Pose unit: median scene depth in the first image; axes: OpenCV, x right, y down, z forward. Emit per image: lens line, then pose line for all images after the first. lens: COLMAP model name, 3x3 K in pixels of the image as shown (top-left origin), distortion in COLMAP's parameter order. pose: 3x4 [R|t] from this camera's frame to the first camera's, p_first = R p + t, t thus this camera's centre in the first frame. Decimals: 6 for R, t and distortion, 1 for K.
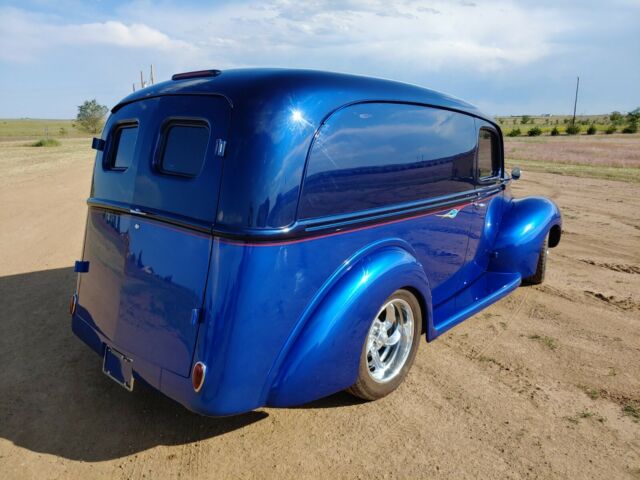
lens RADIAL K [[502.6, 0, 320.0], [0, 502.6, 240.0], [0, 0, 1]] dist [-0.010563, -0.003403]
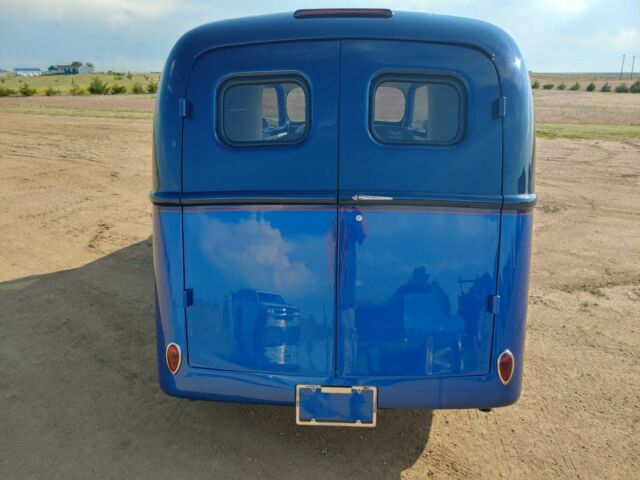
lens RADIAL K [[502.6, 0, 320.0], [0, 502.6, 240.0], [0, 0, 1]] dist [-0.010563, -0.003403]
pose [[0.765521, -0.185389, 0.616124, -0.704159], [0.135230, 0.982560, 0.127626, -0.074524], [-0.629040, -0.014382, 0.777240, 0.363785]]
